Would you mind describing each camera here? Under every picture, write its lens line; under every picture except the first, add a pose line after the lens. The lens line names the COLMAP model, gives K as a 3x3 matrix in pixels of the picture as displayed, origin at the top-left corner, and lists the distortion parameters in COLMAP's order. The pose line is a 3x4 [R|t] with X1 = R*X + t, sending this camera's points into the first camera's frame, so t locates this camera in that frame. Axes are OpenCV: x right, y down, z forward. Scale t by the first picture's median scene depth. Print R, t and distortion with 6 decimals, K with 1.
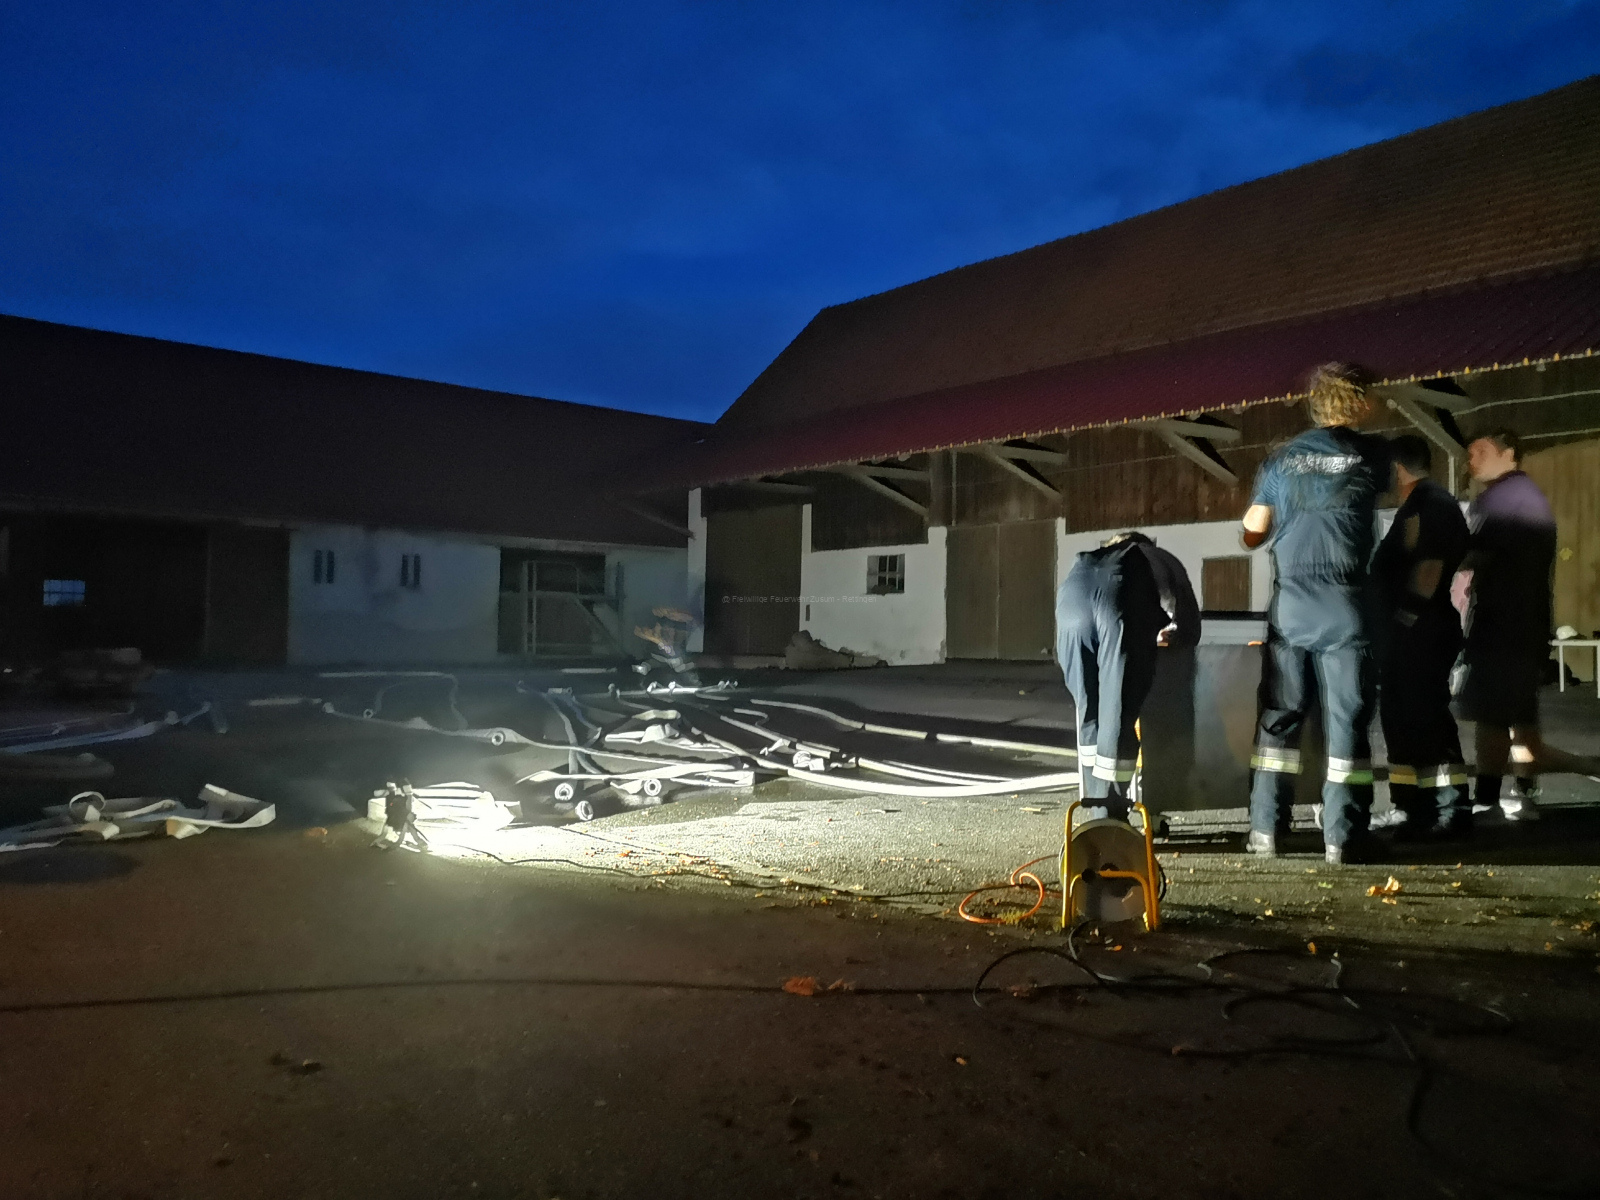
lens RADIAL K [[1259.8, 0, 797.6], [0, 1259.8, 599.1], [0, 0, 1]] dist [0.059003, -0.059158]
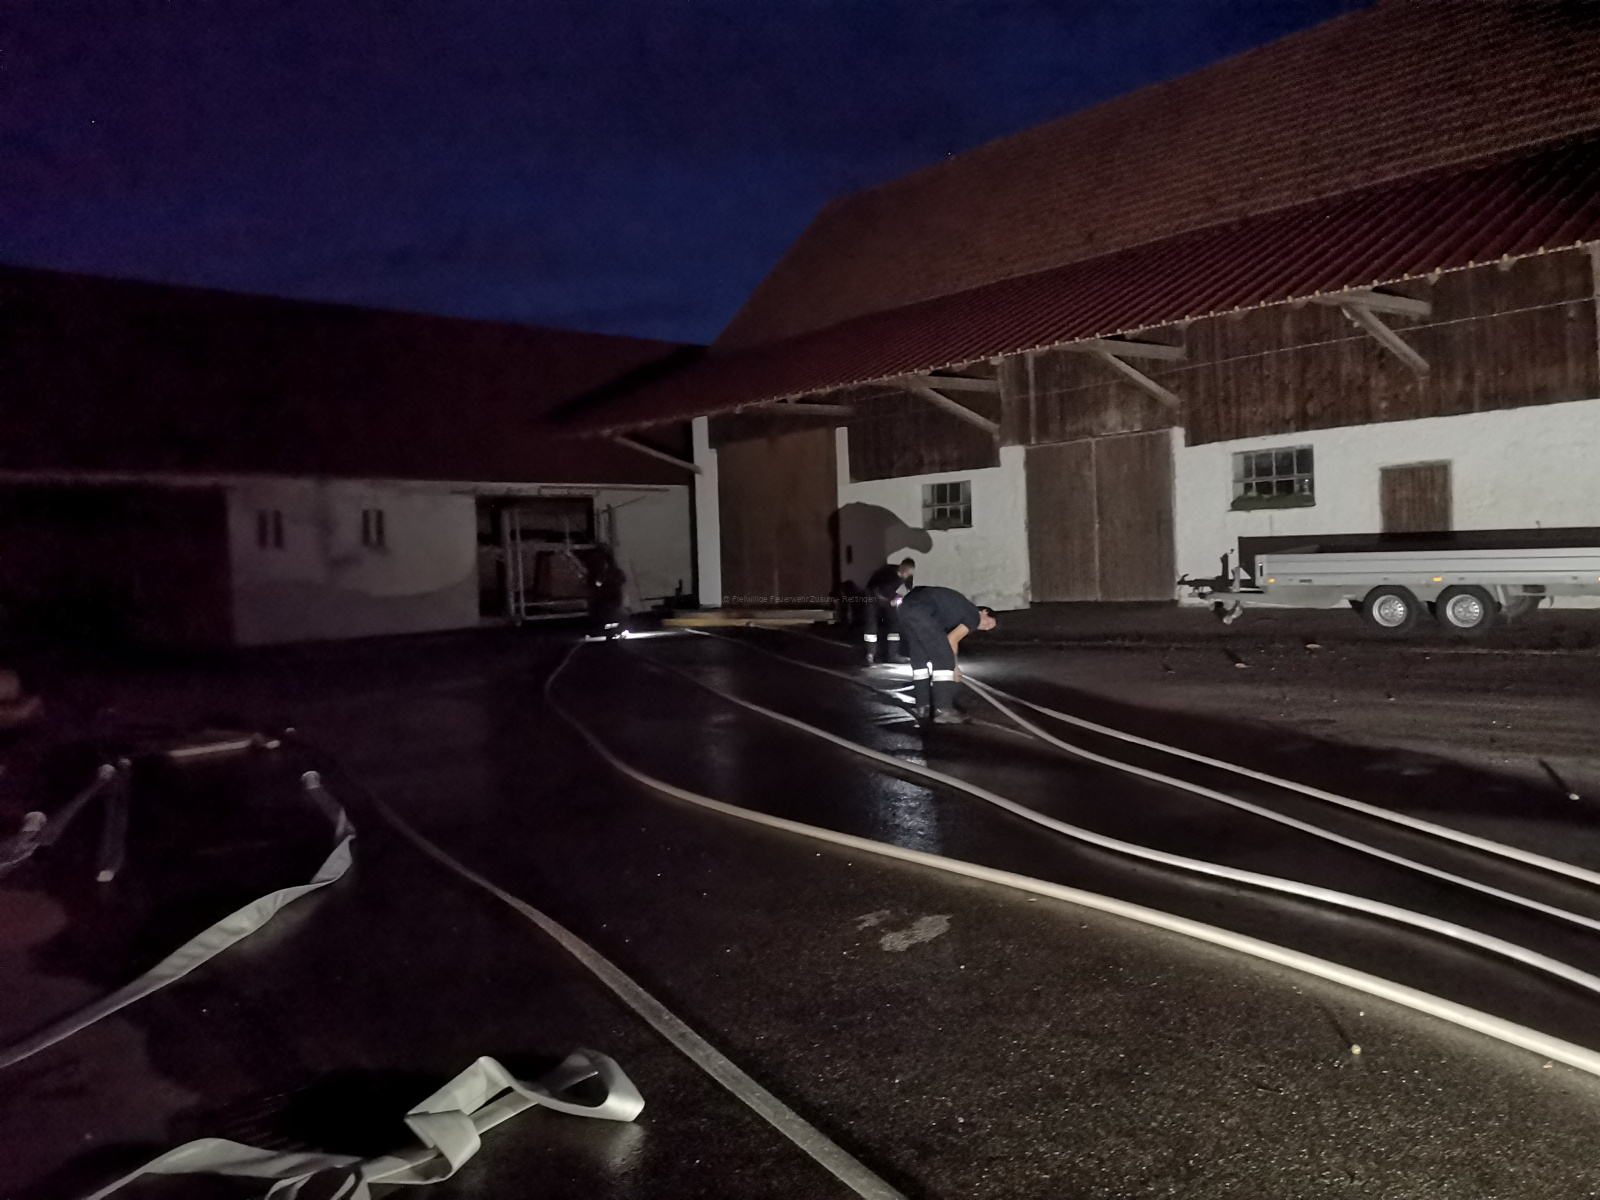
lens RADIAL K [[1236.5, 0, 798.9], [0, 1236.5, 593.4], [0, 0, 1]] dist [0.066982, -0.073528]
pose [[0.997834, -0.054675, 0.036568, -0.079869], [0.052578, 0.997043, 0.056037, -0.016619], [-0.039524, -0.053993, 0.997759, 0.223184]]
